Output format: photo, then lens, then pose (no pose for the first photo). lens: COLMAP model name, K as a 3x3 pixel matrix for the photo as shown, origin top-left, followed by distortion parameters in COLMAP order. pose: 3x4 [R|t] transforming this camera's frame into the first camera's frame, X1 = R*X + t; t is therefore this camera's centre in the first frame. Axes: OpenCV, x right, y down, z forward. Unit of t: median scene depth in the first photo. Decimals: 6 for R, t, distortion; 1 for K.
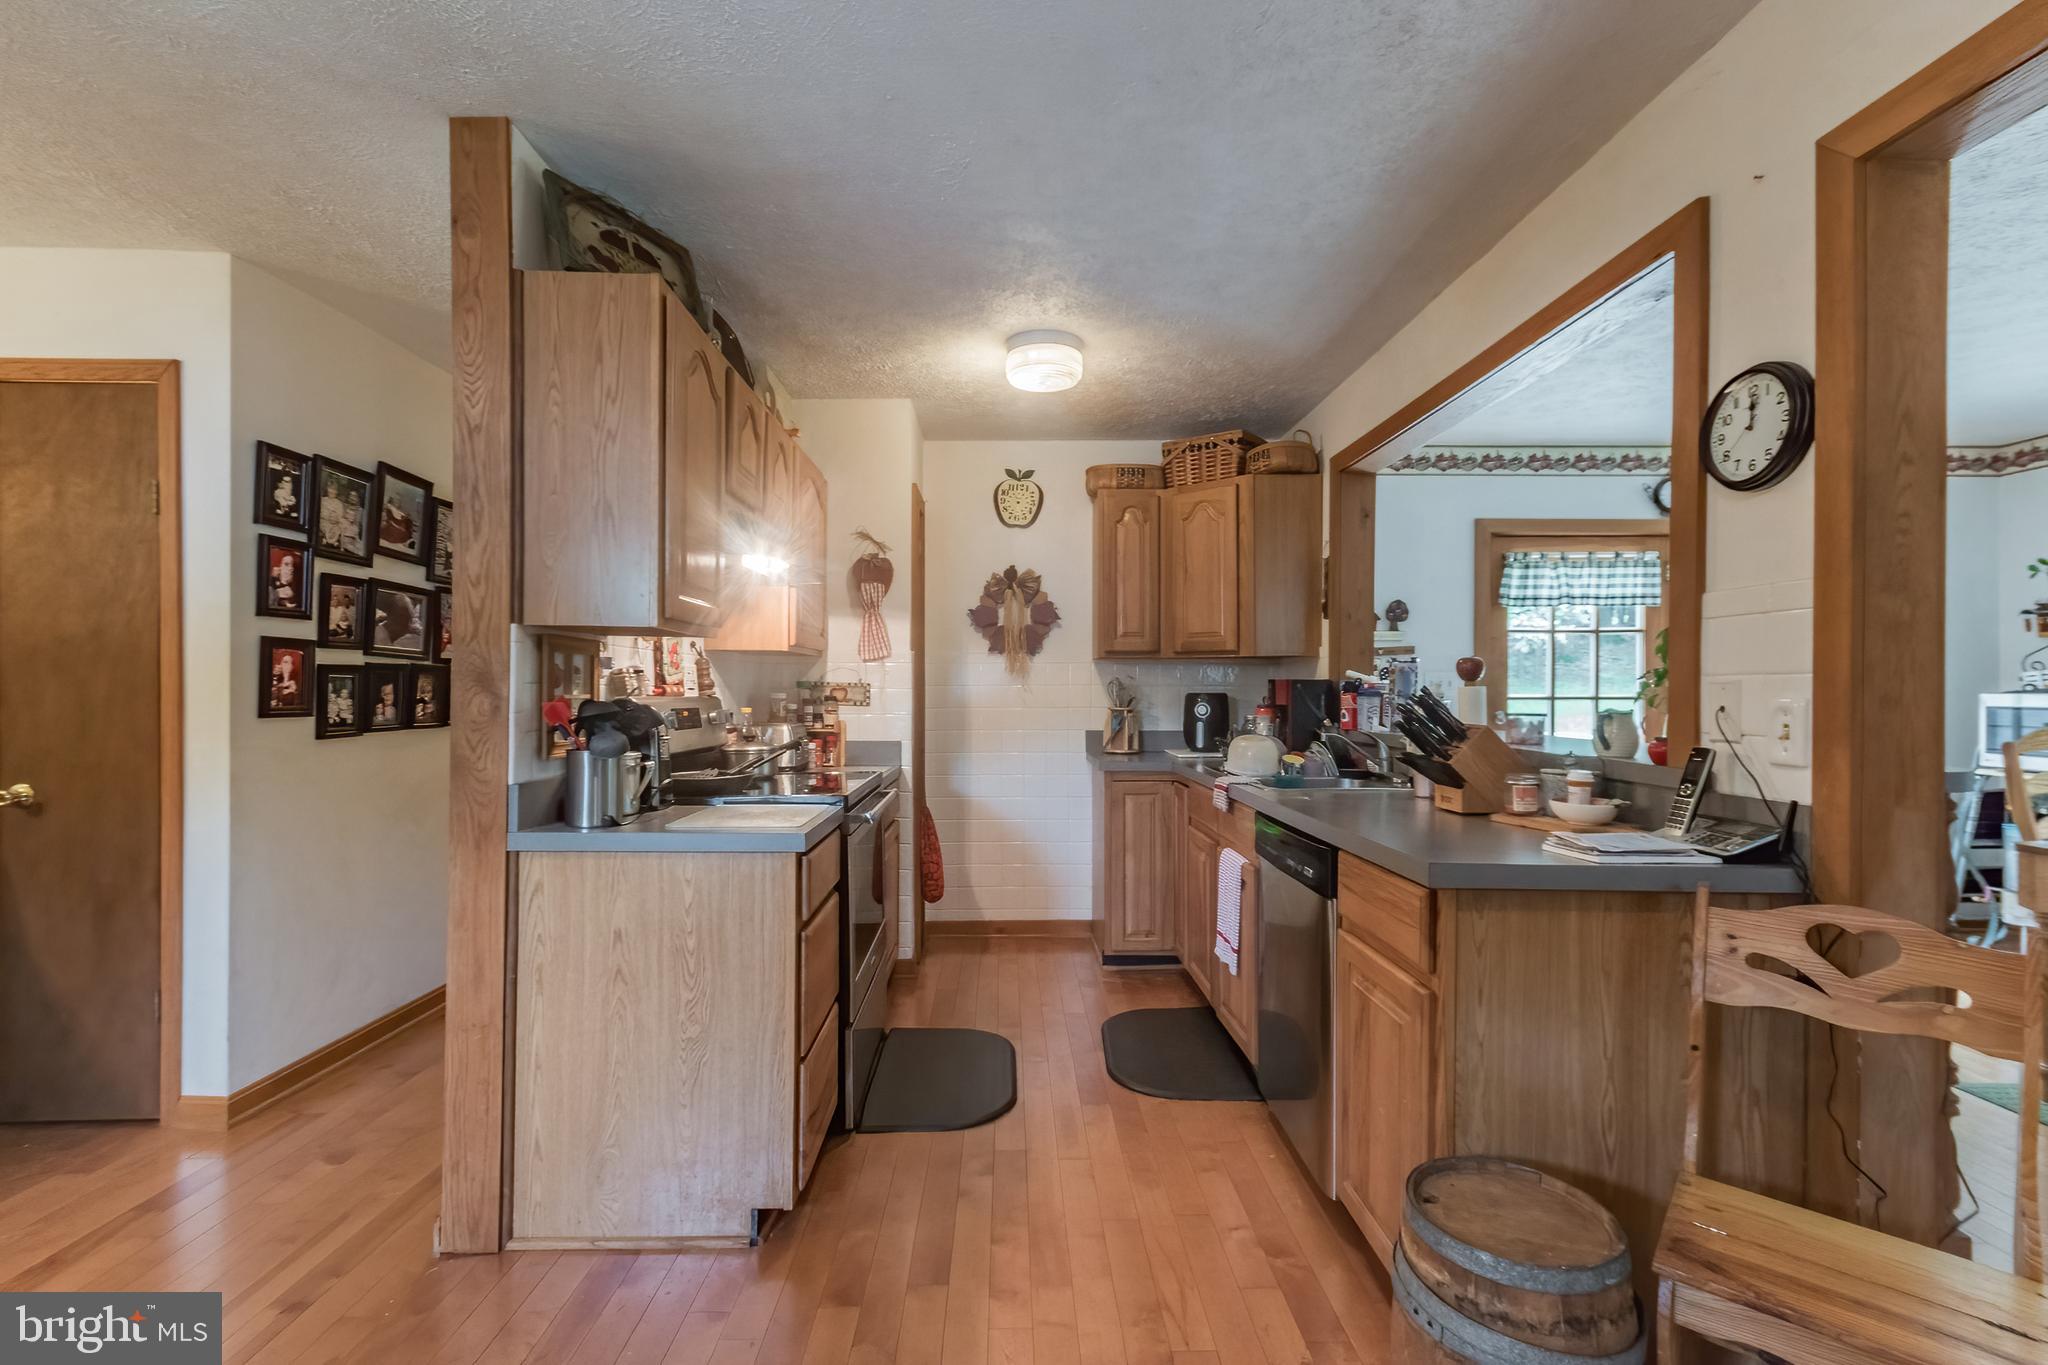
lens RADIAL K [[895.0, 0, 1009.8], [0, 895.0, 690.9], [0, 0, 1]] dist [0.002564, 0.000094]
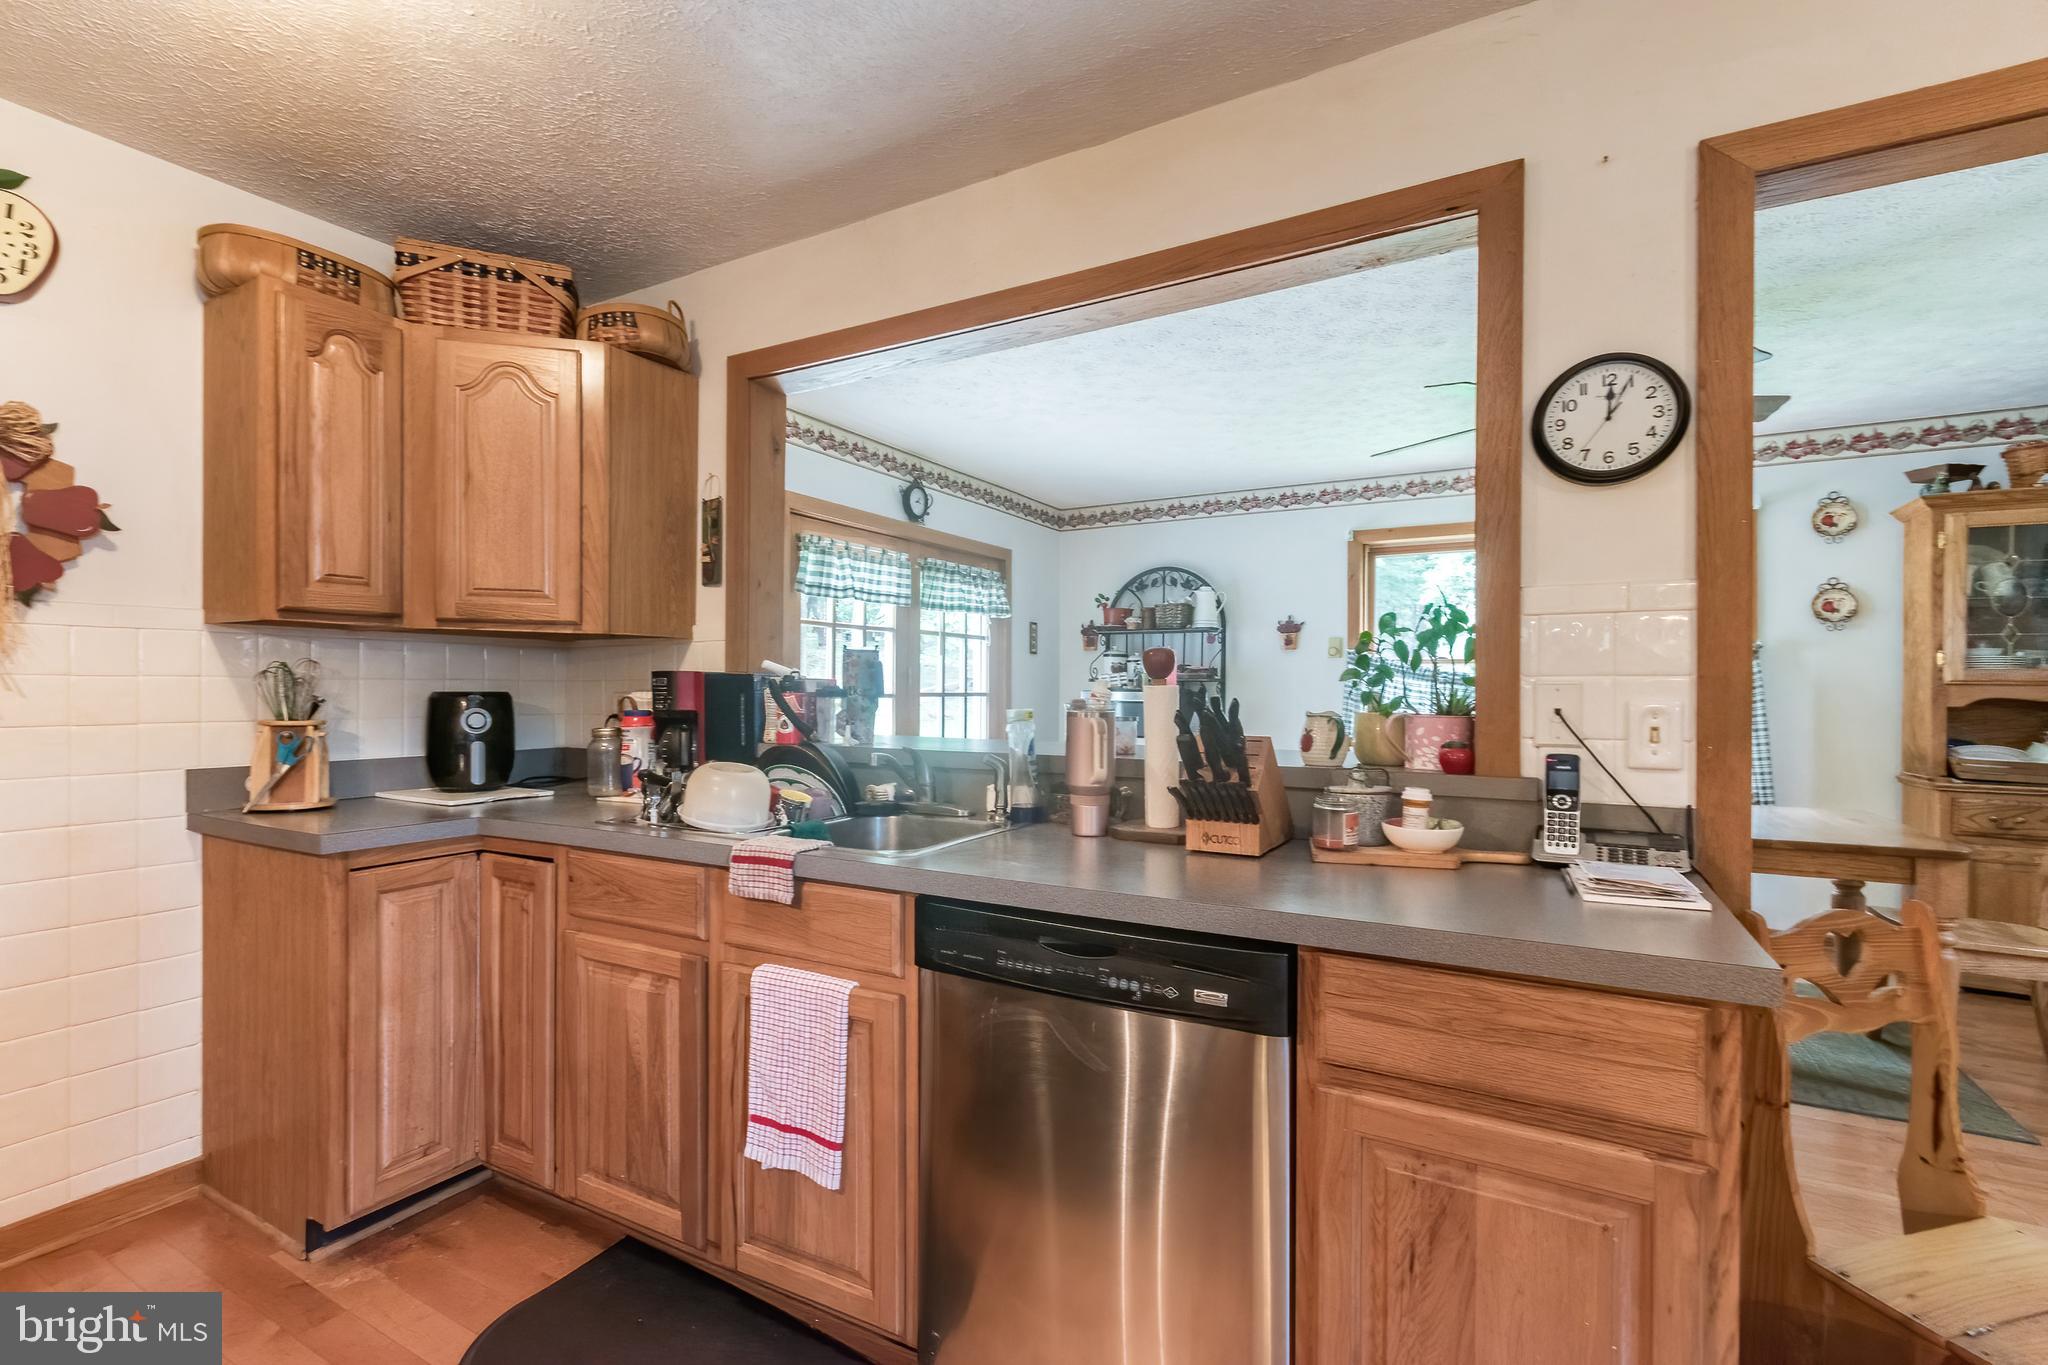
lens RADIAL K [[908.6, 0, 1037.8], [0, 908.6, 689.9], [0, 0, 1]] dist [0.004154, 0.000021]
pose [[0.486372, 0.000333, 0.873752, -0.136677], [-0.002829, 0.999995, 0.001194, -0.000752], [-0.873747, -0.003053, 0.486371, 0.410455]]
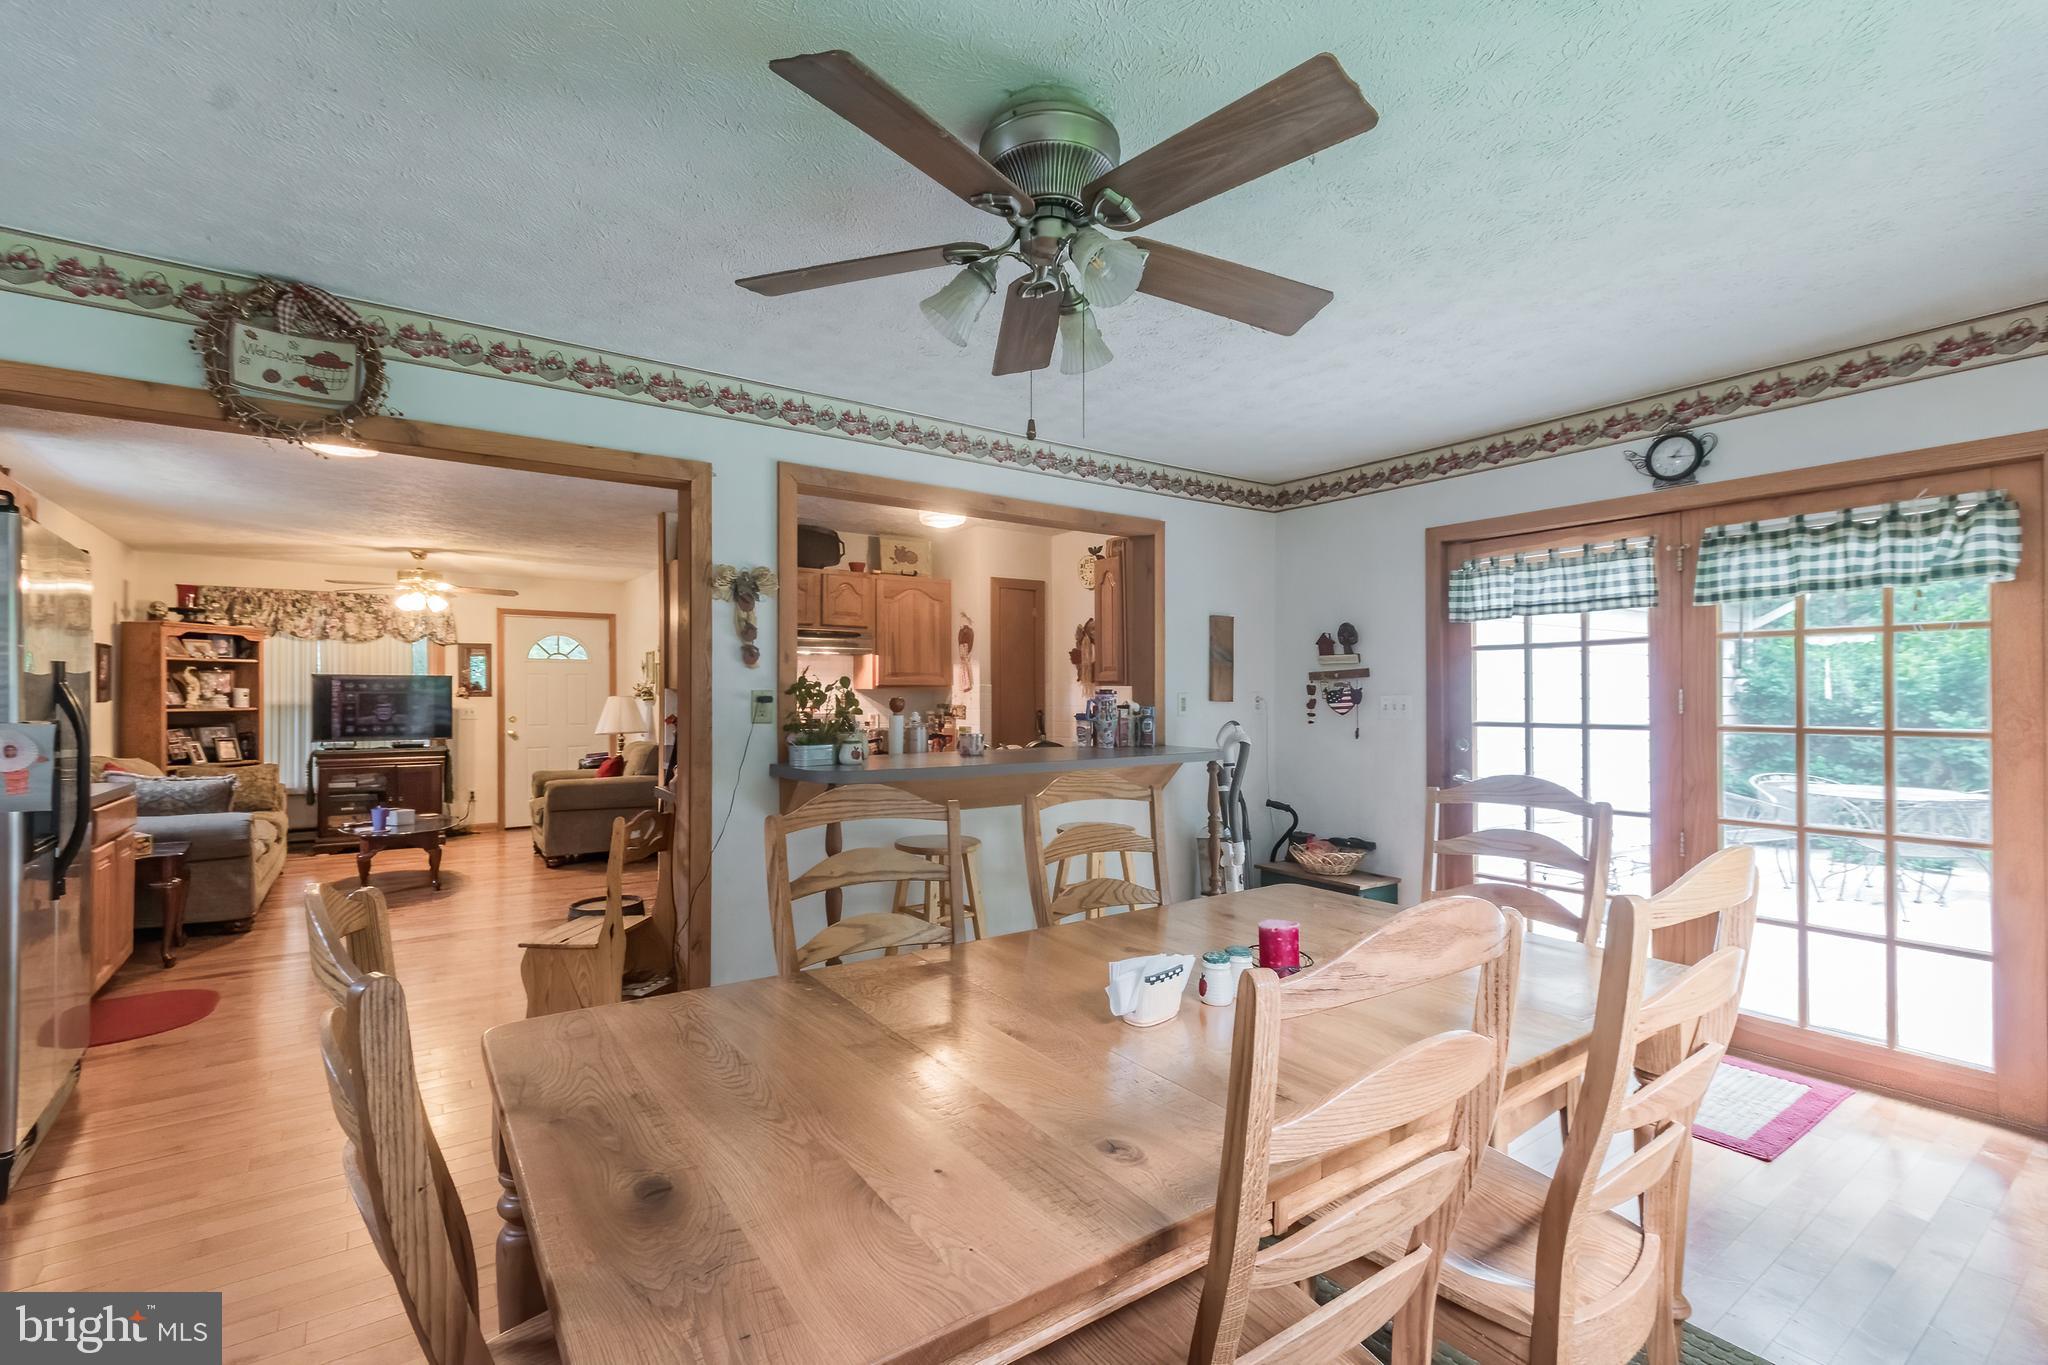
lens RADIAL K [[856.2, 0, 1030.1], [0, 856.2, 689.2], [0, 0, 1]] dist [-0.002018, -0.000096]
pose [[0.595832, -0.008509, -0.803064, 1.132463], [0.002541, 0.999959, -0.008709, -0.023430], [0.803105, 0.003149, 0.595829, 0.167728]]
